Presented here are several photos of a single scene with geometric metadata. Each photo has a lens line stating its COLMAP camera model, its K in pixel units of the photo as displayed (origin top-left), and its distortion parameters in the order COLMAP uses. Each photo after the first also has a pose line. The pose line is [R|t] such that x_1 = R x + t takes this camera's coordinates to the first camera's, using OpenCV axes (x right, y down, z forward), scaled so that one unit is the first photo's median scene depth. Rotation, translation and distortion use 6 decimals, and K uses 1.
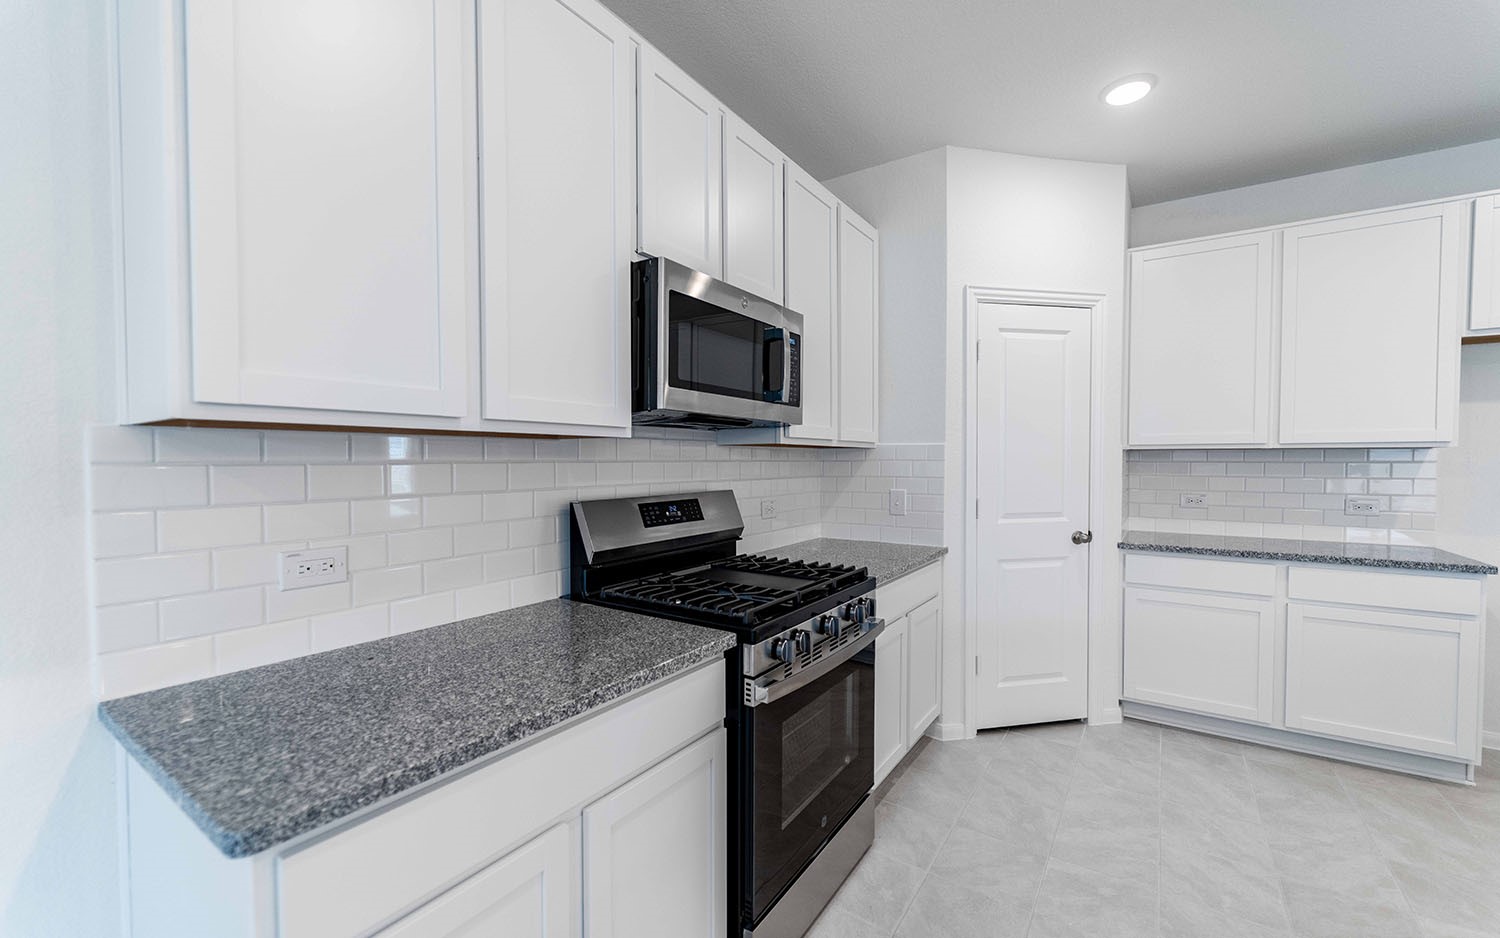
lens RADIAL K [[610.6, 0, 748.9], [0, 610.6, 472.8], [0, 0, 1]] dist [0.002512, -0.002240]
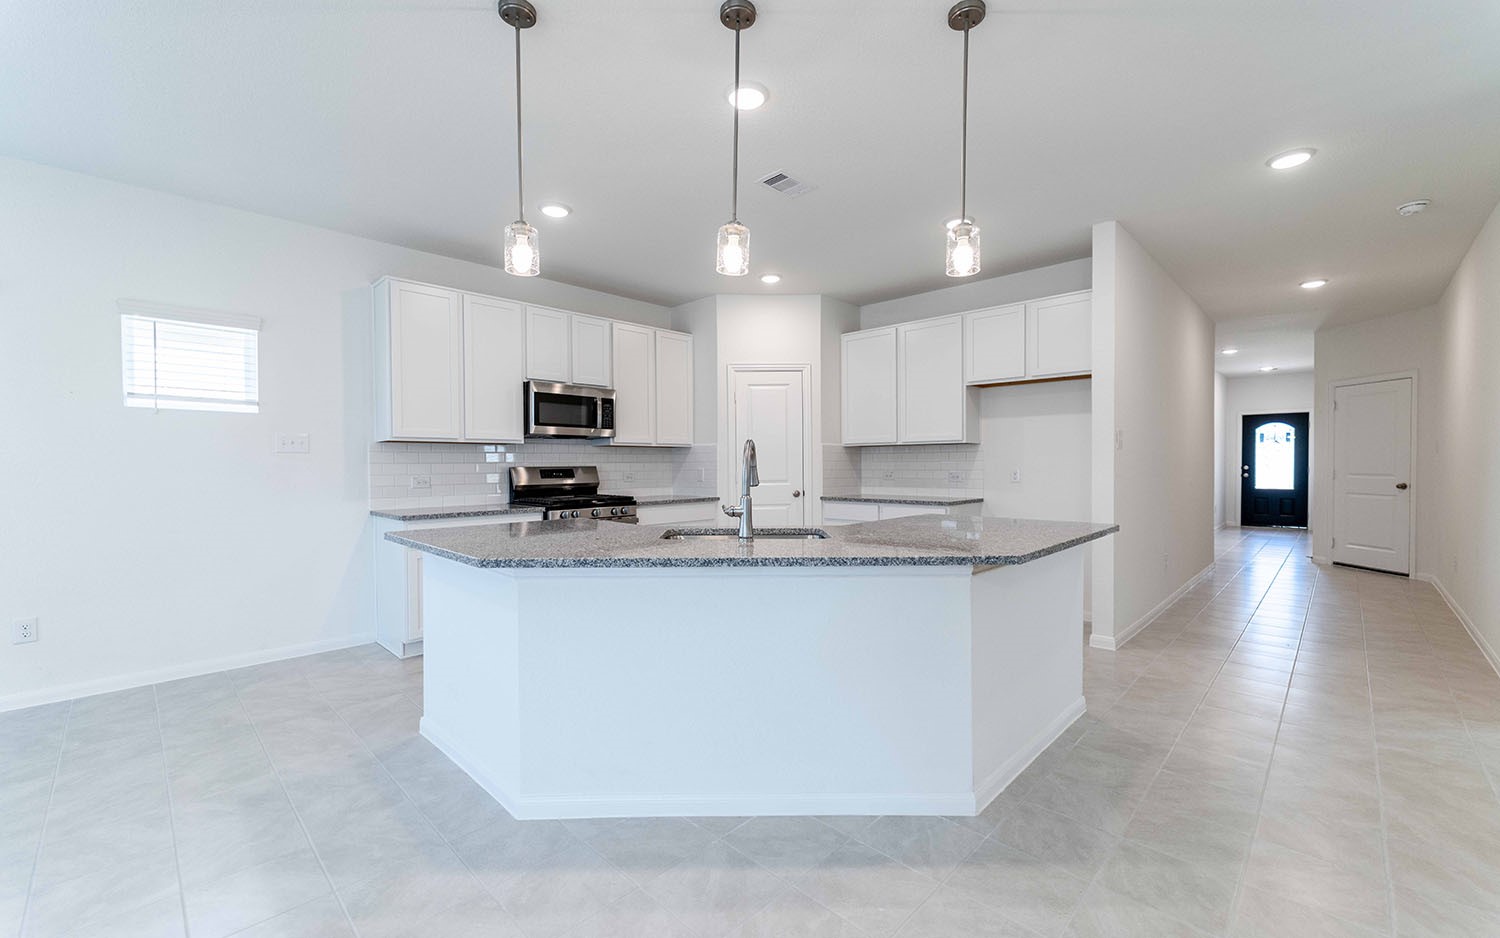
lens RADIAL K [[610.6, 0, 752.1], [0, 610.6, 472.1], [0, 0, 1]] dist [0.002512, -0.002240]
pose [[0.983621, -0.004029, -0.180205, 1.006199], [0.002464, 0.999957, -0.008905, 0.075983], [0.180233, 0.008315, 0.983589, -1.182141]]
